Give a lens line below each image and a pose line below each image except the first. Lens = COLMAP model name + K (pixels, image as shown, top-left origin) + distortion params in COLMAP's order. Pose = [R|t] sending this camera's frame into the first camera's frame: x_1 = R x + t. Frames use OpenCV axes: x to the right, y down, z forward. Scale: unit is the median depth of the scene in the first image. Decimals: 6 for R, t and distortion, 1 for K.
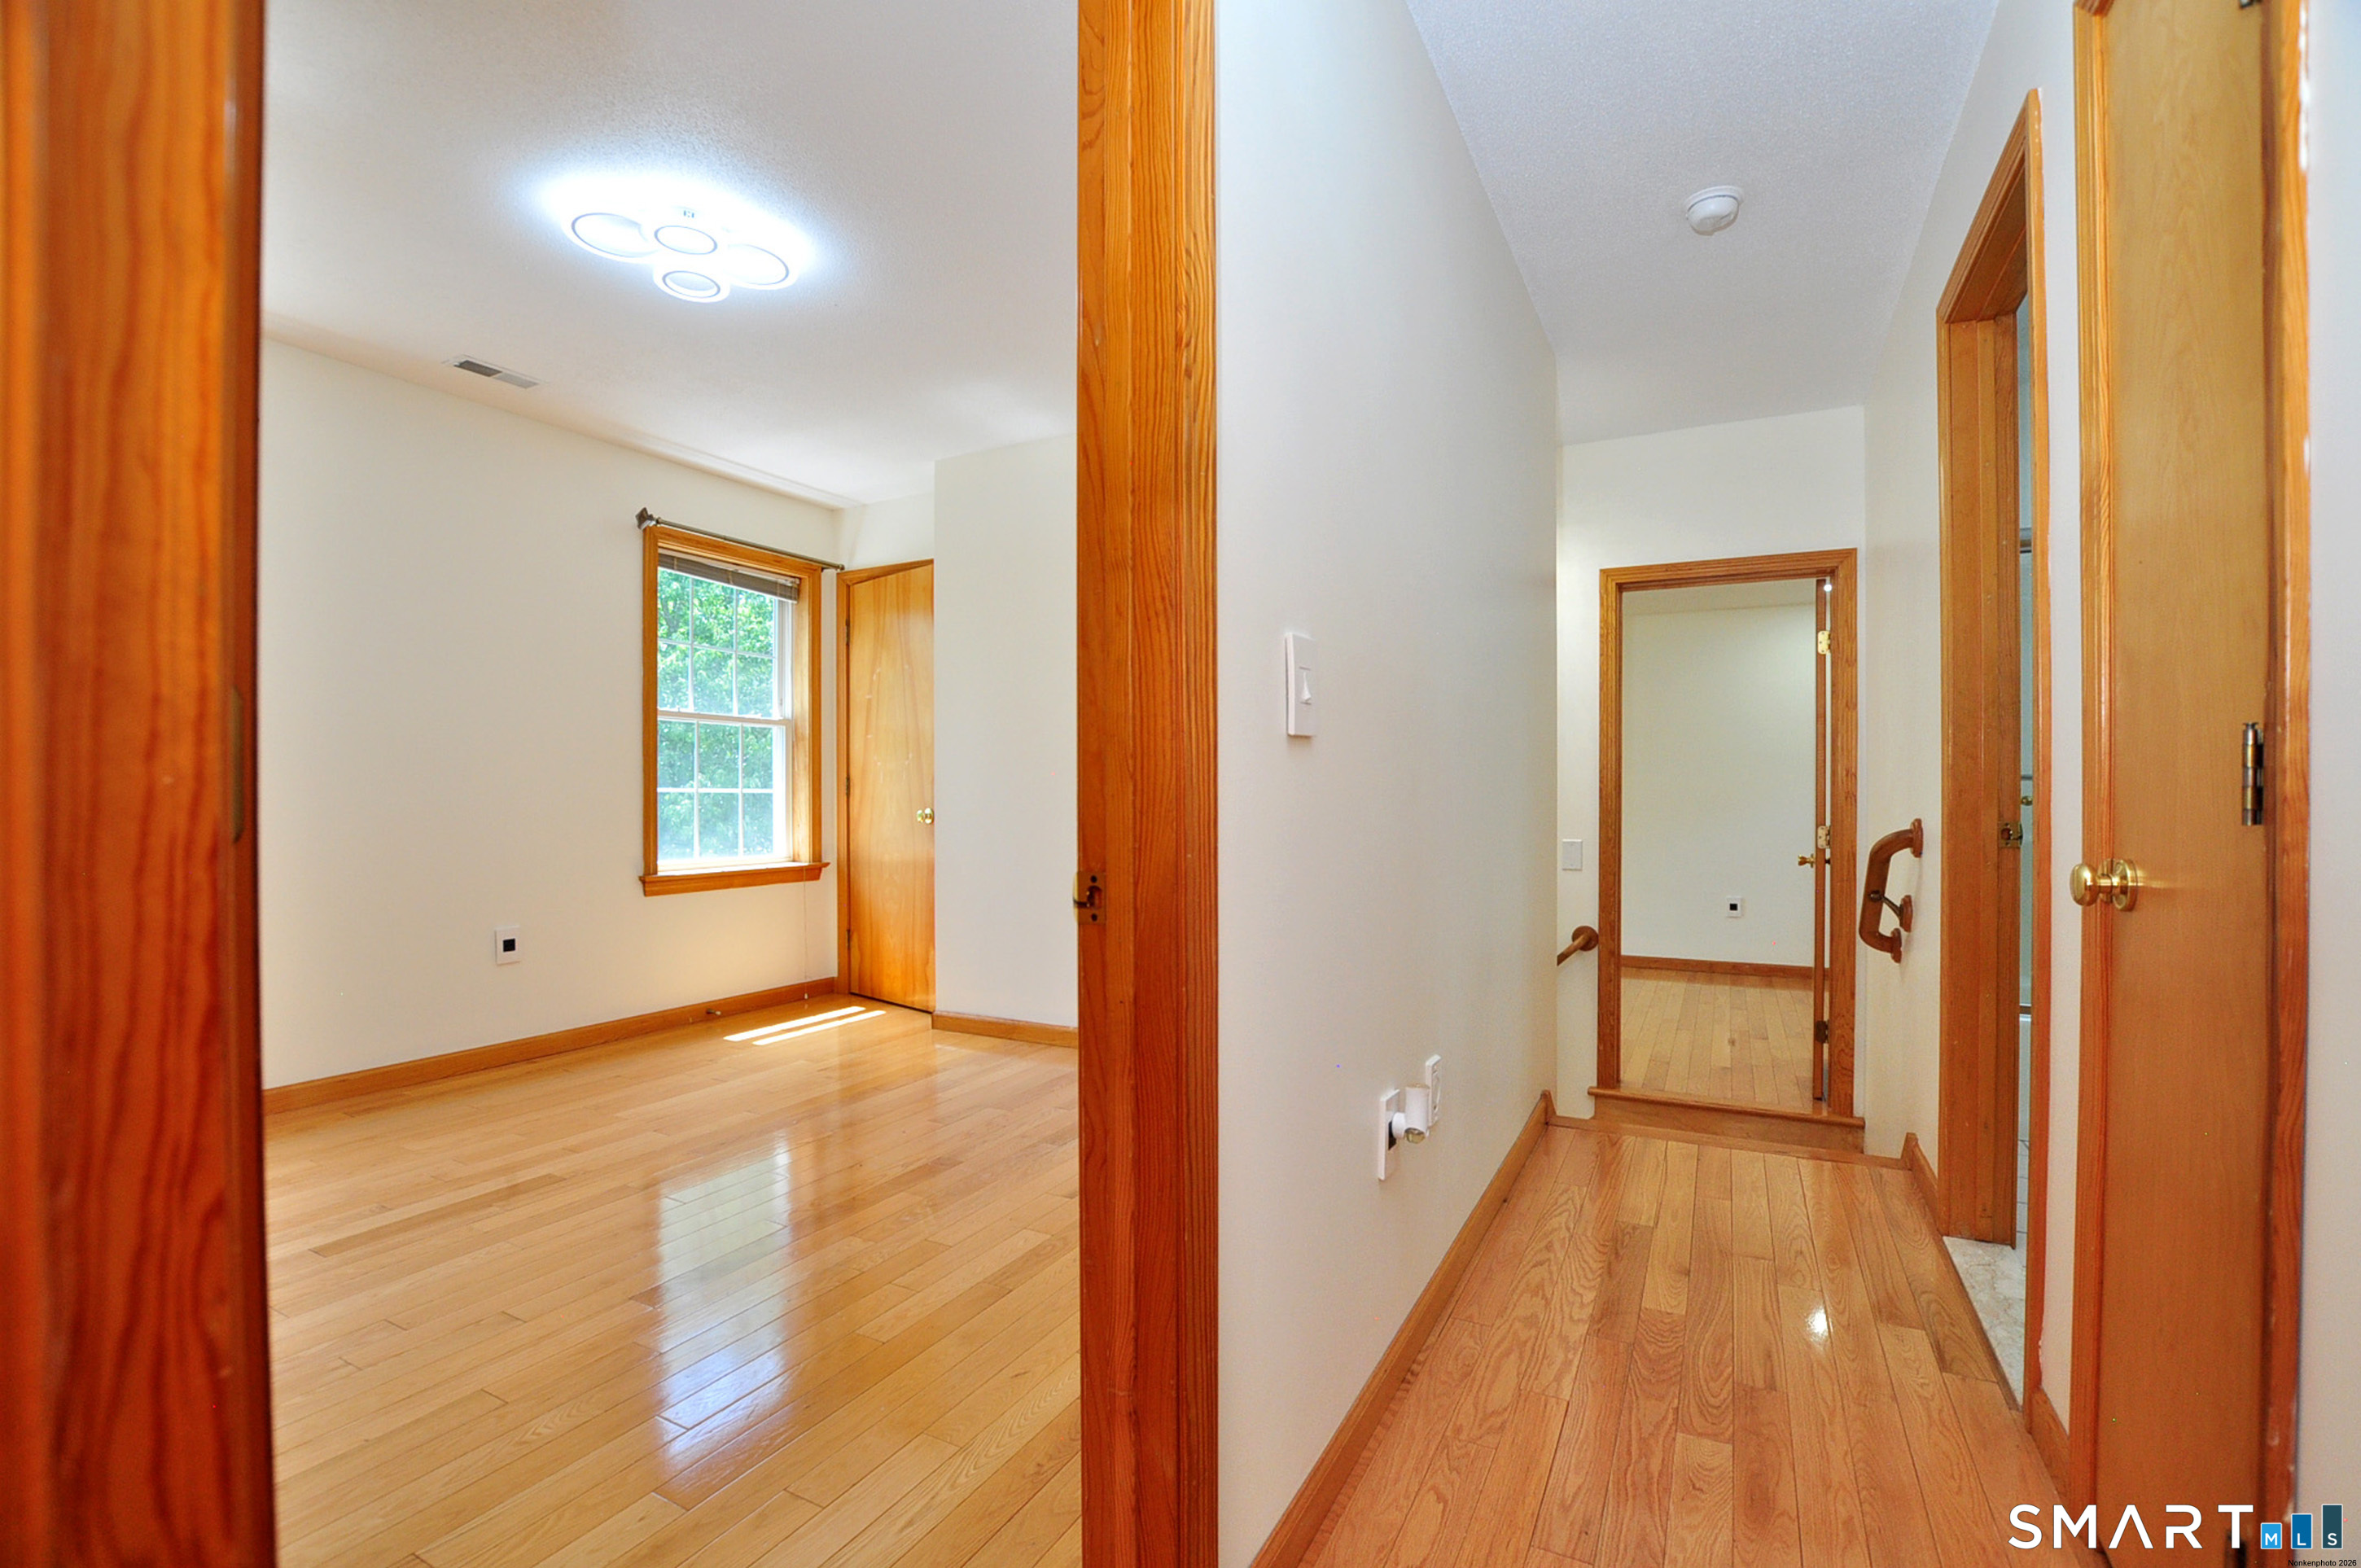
lens RADIAL K [[1046.8, 0, 1196.0], [0, 1046.8, 799.6], [0, 0, 1]] dist [-0.025396, 0.000983]
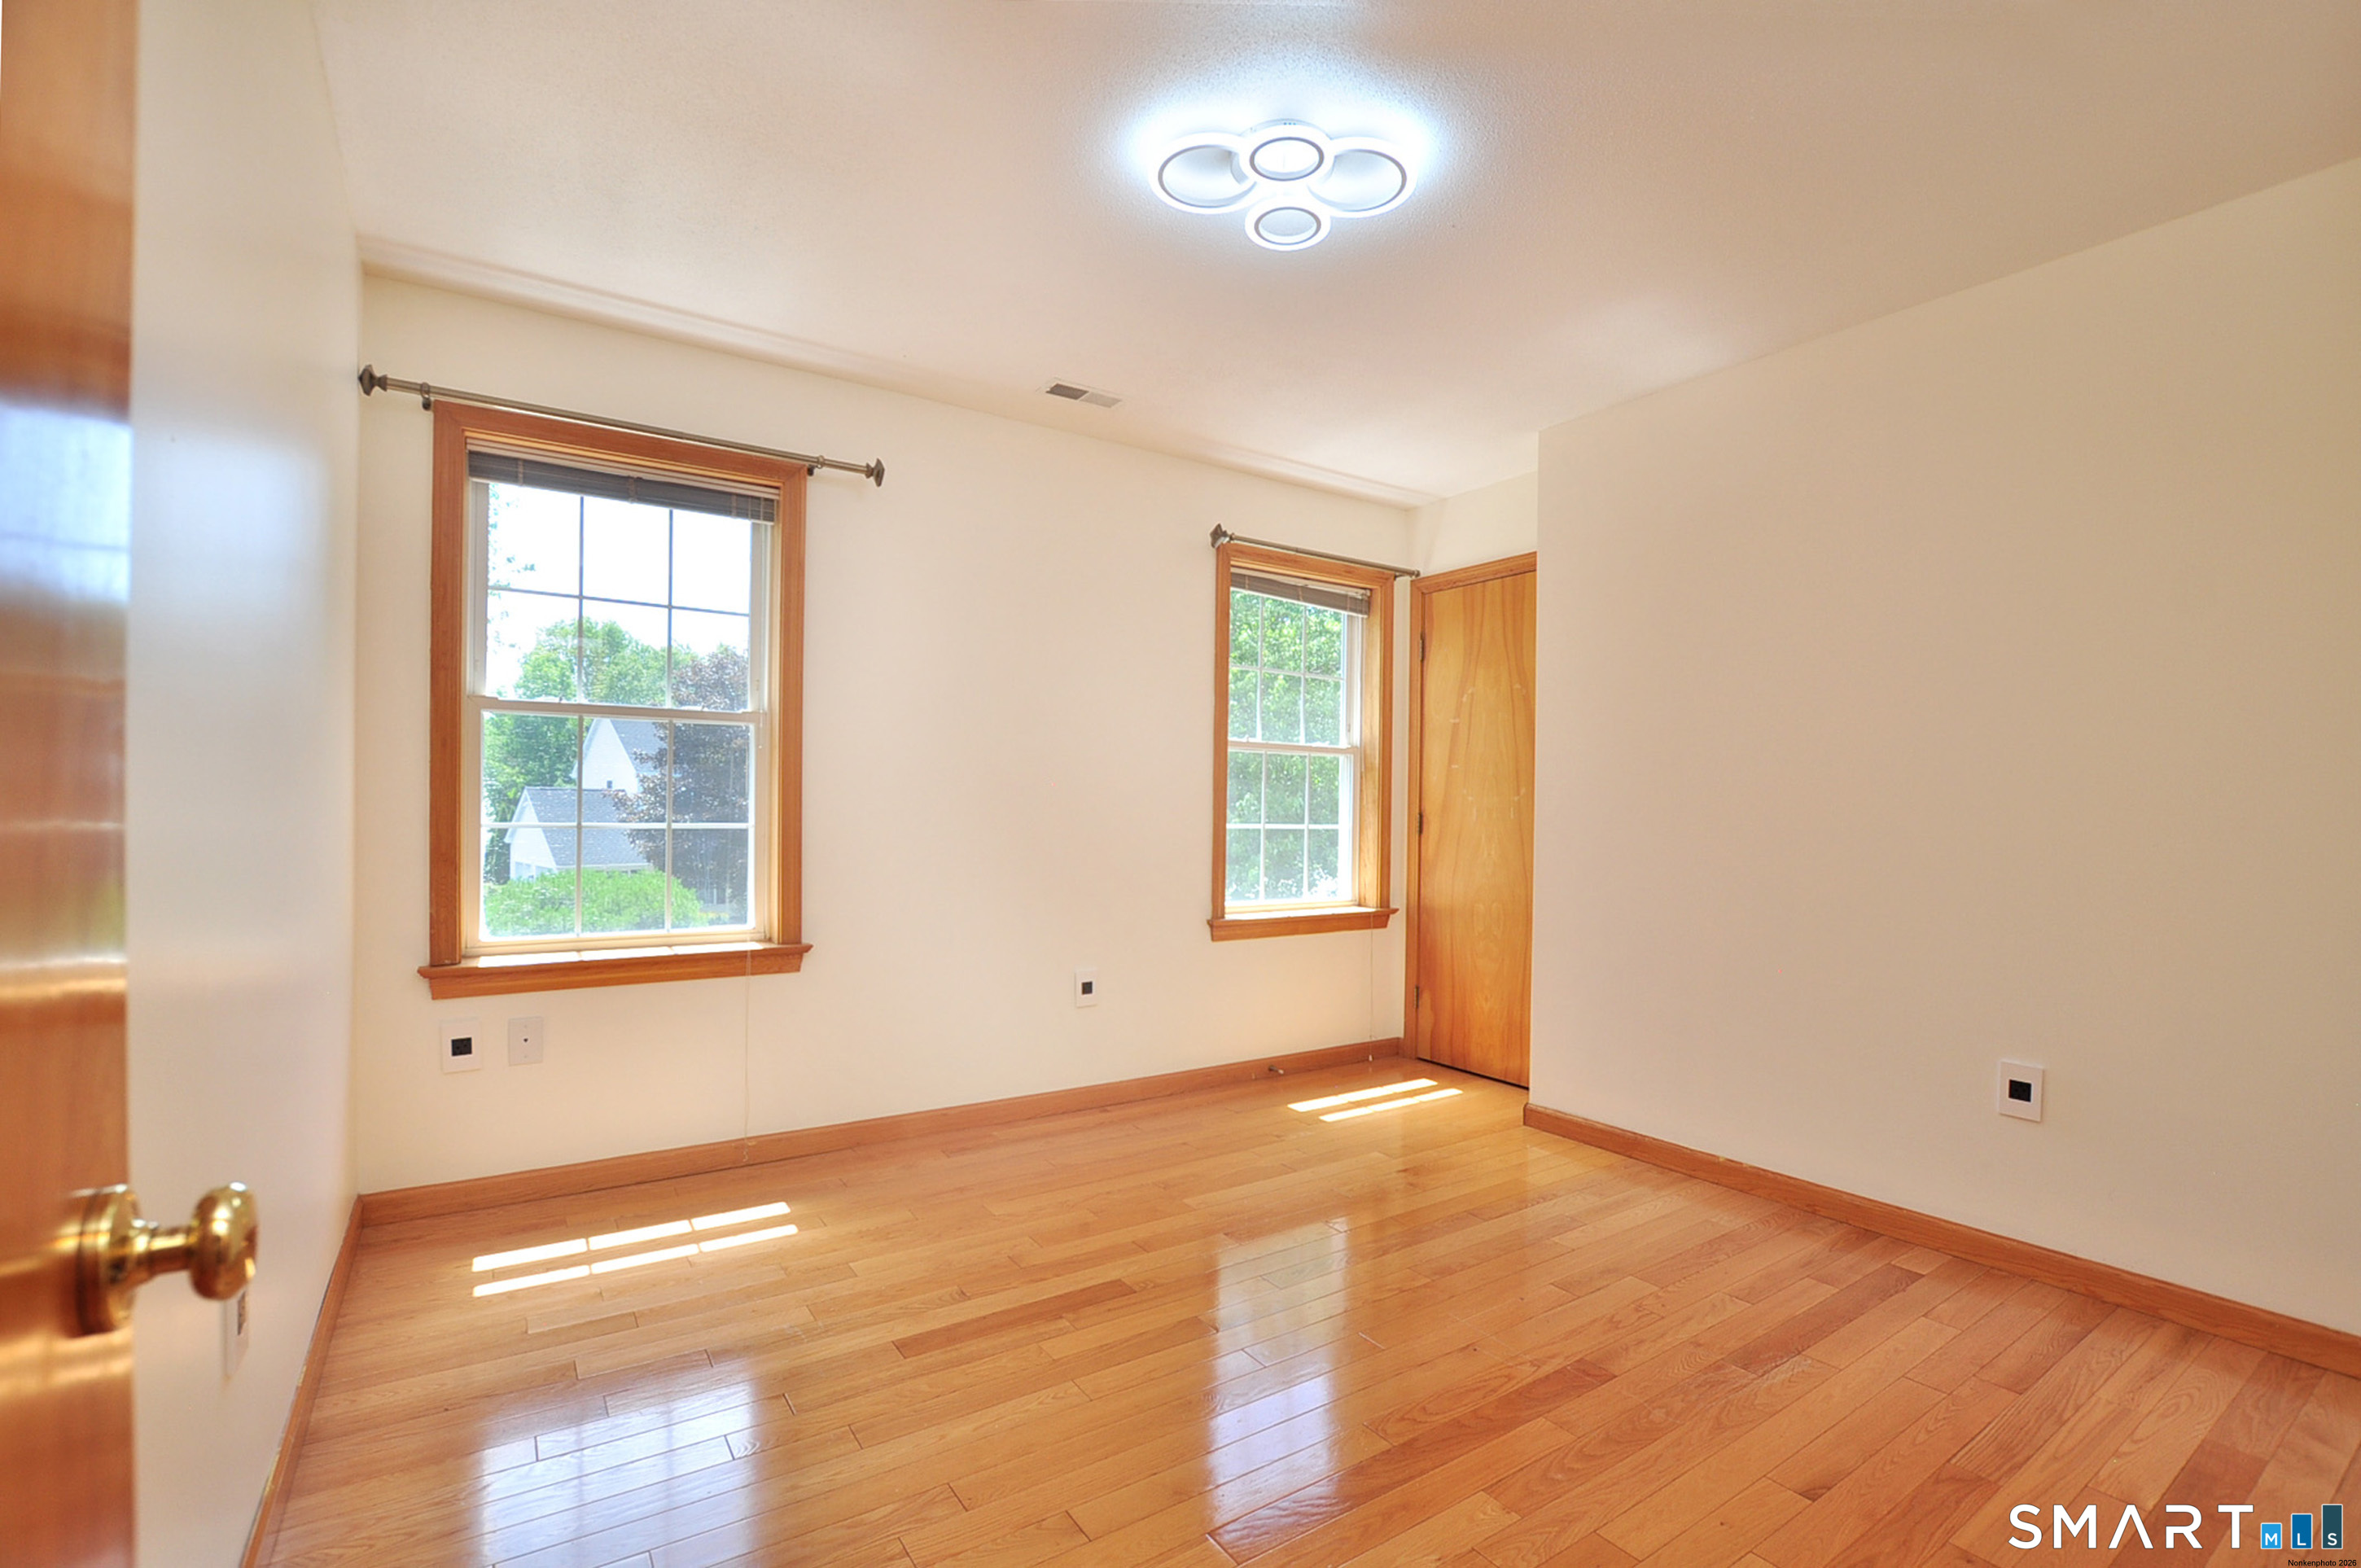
lens RADIAL K [[1046.8, 0, 1196.0], [0, 1046.8, 799.6], [0, 0, 1]] dist [-0.025396, 0.000983]
pose [[0.883566, 0.010920, -0.468180, -0.101443], [-0.015848, 0.999853, -0.006589, -0.026584], [0.468039, 0.013242, 0.883609, 0.155987]]
